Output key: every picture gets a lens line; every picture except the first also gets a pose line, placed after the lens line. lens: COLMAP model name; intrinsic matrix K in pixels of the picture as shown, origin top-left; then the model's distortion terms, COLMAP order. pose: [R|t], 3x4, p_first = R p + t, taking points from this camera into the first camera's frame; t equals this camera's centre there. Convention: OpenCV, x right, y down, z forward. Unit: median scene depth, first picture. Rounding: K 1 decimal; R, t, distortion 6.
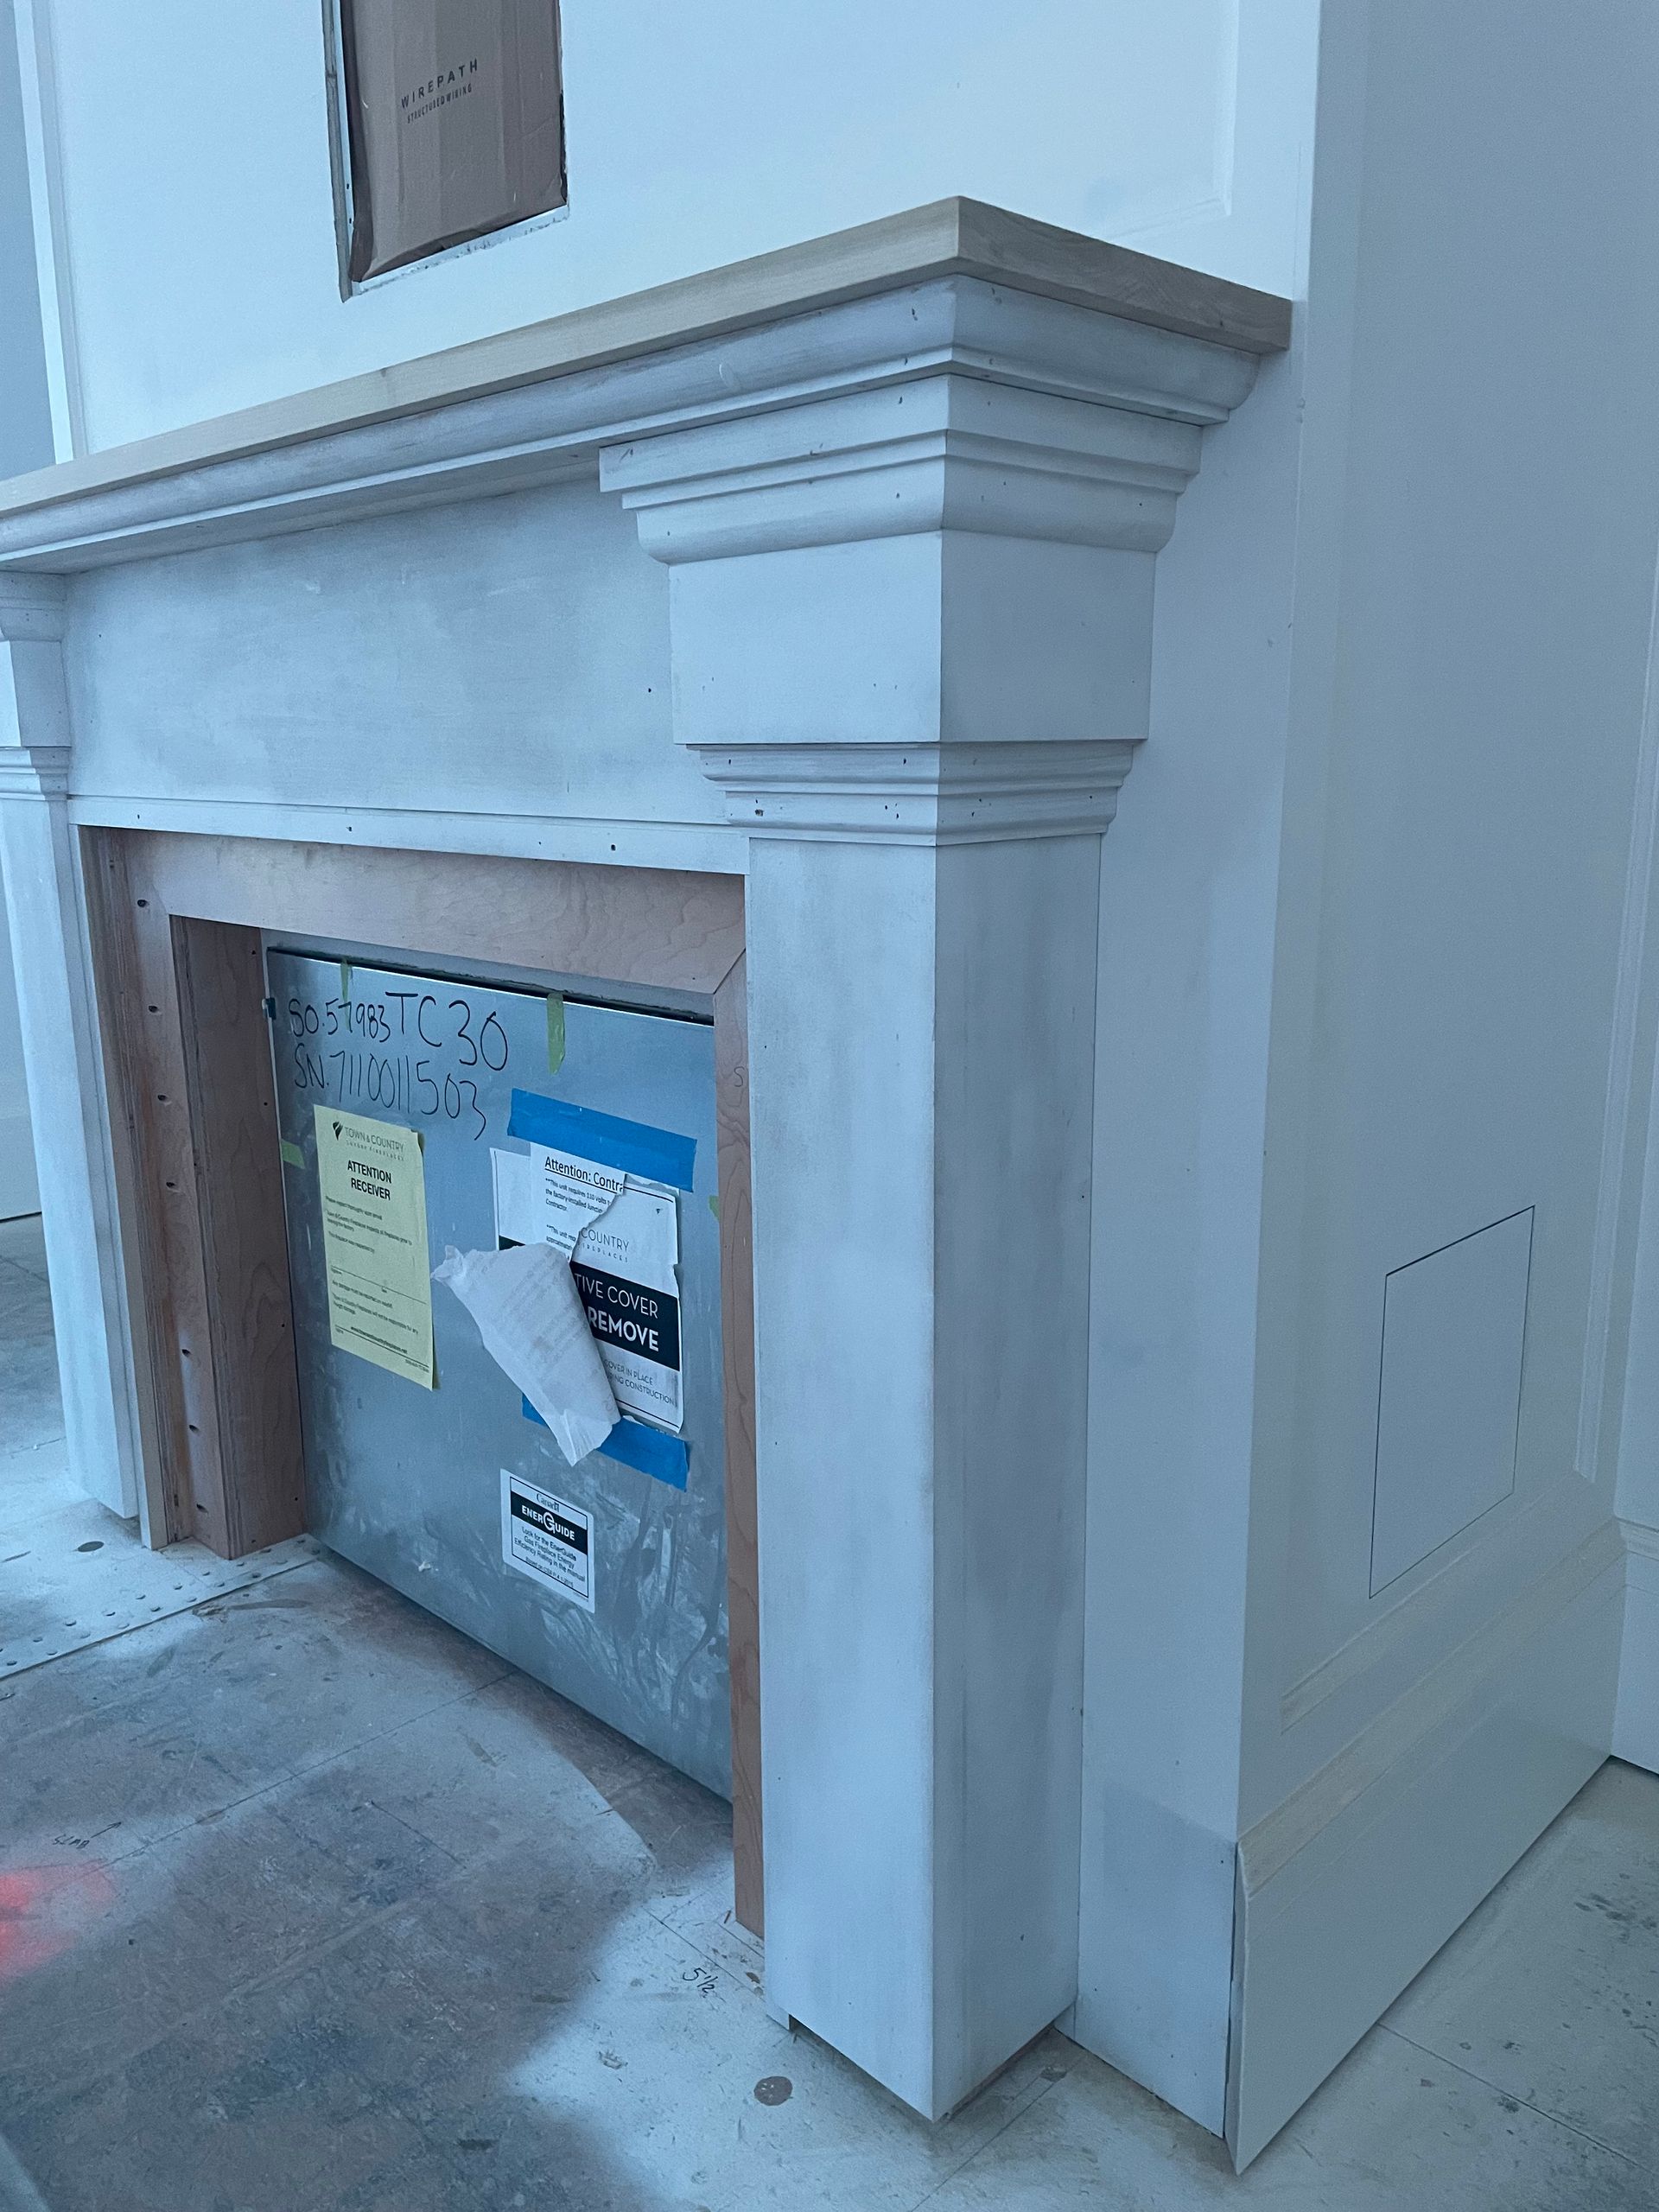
lens RADIAL K [[1739.7, 0, 827.4], [0, 1739.7, 1103.1], [0, 0, 1]] dist [0.067439, -0.057882]
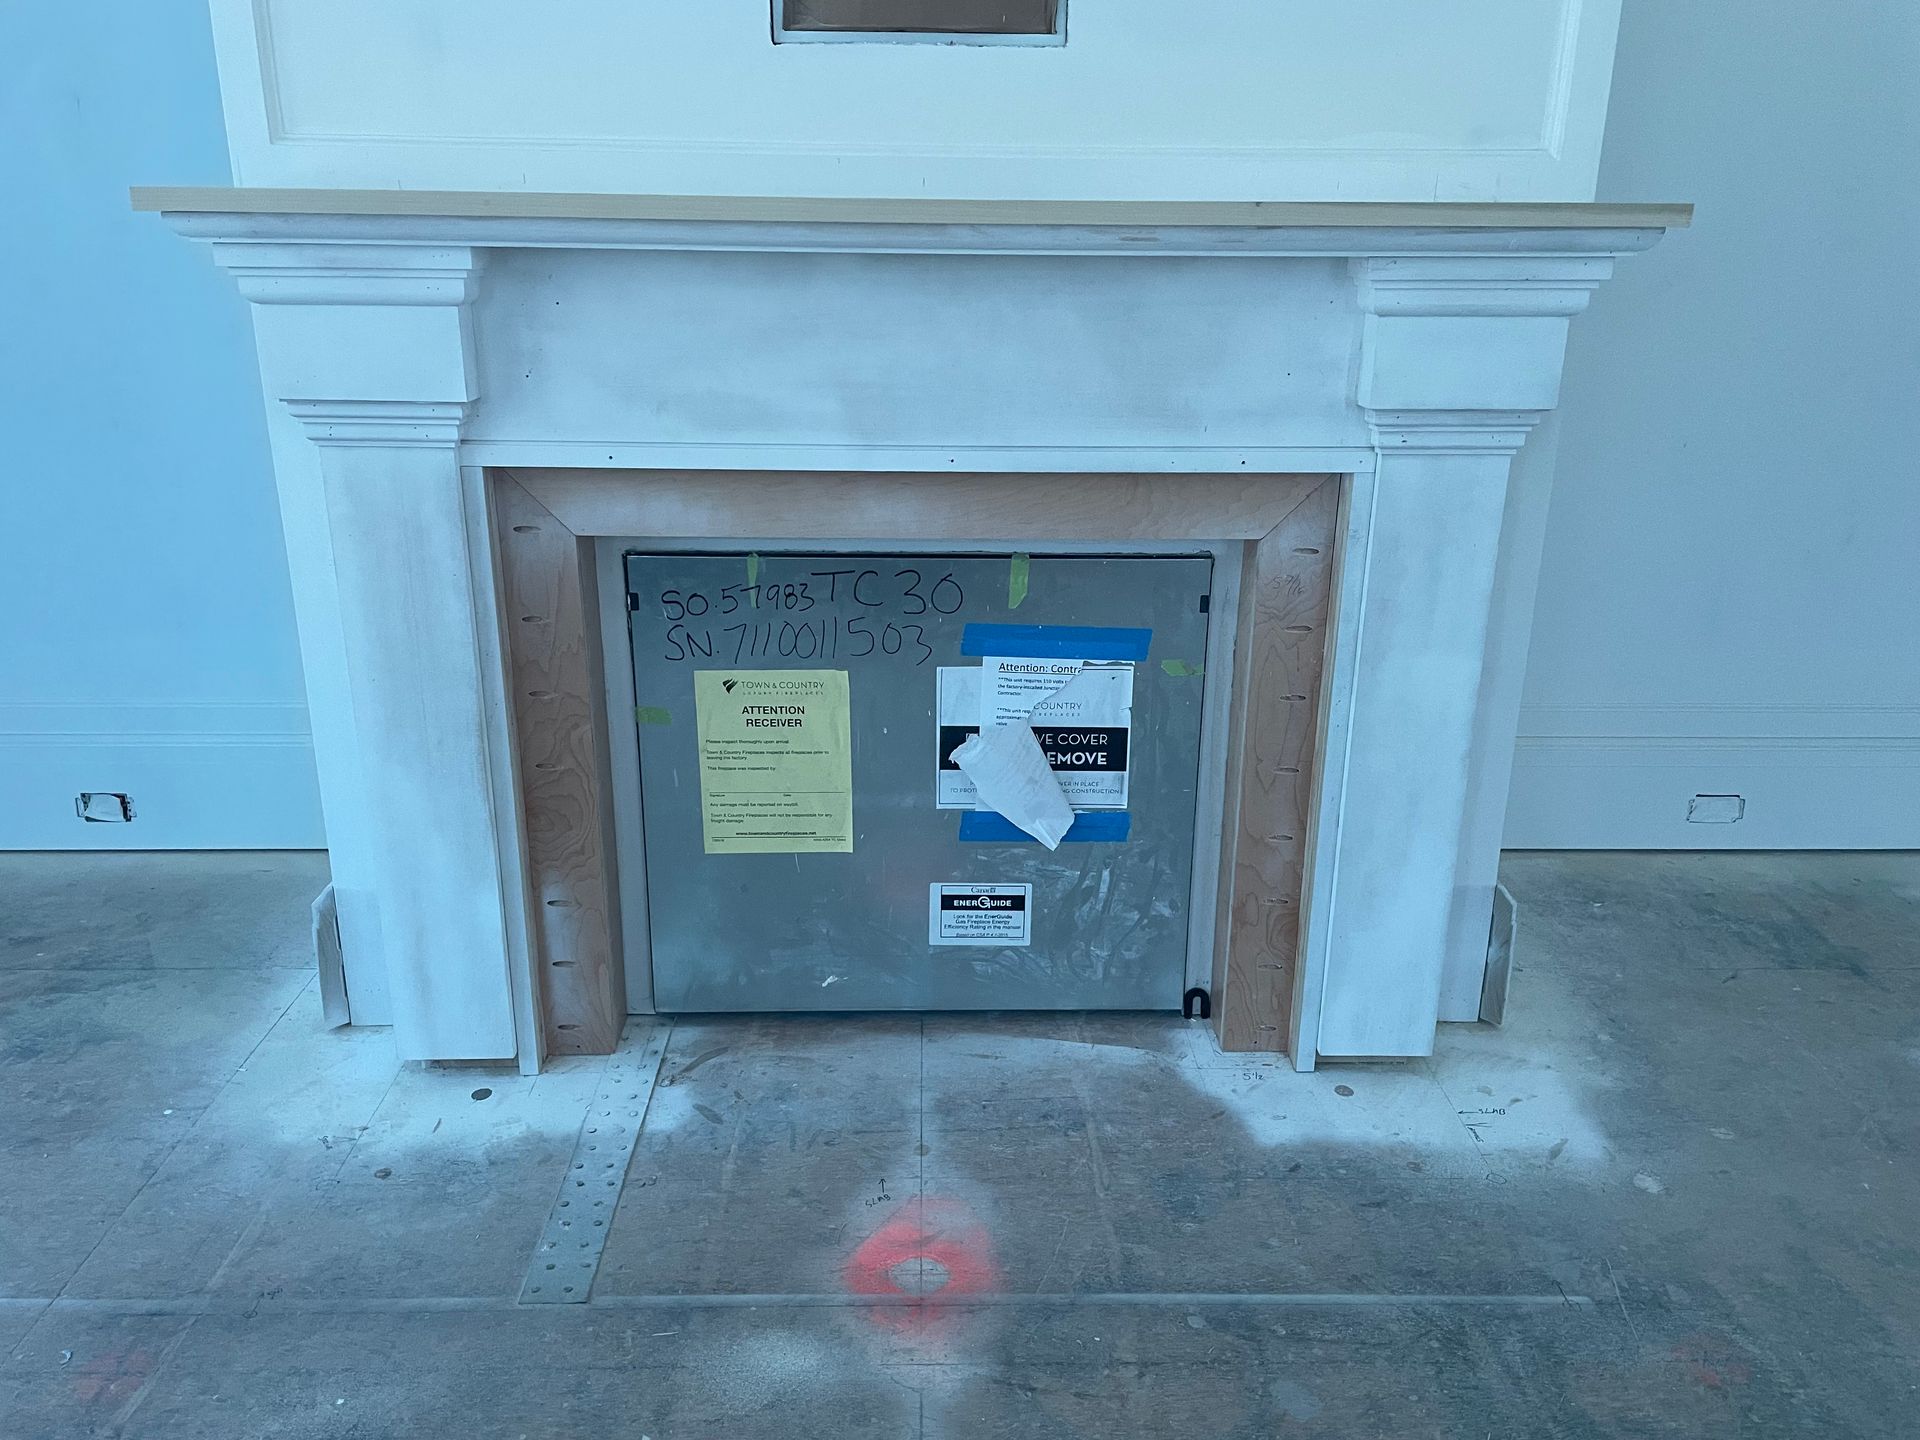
lens RADIAL K [[1510.0, 0, 948.4], [0, 1510.0, 722.4], [0, 0, 1]] dist [0.067439, -0.057882]
pose [[0.667984, -0.216137, 0.712097, -1.144087], [0.131352, 0.976114, 0.173056, -0.153238], [-0.732492, -0.022063, 0.680418, 0.139488]]
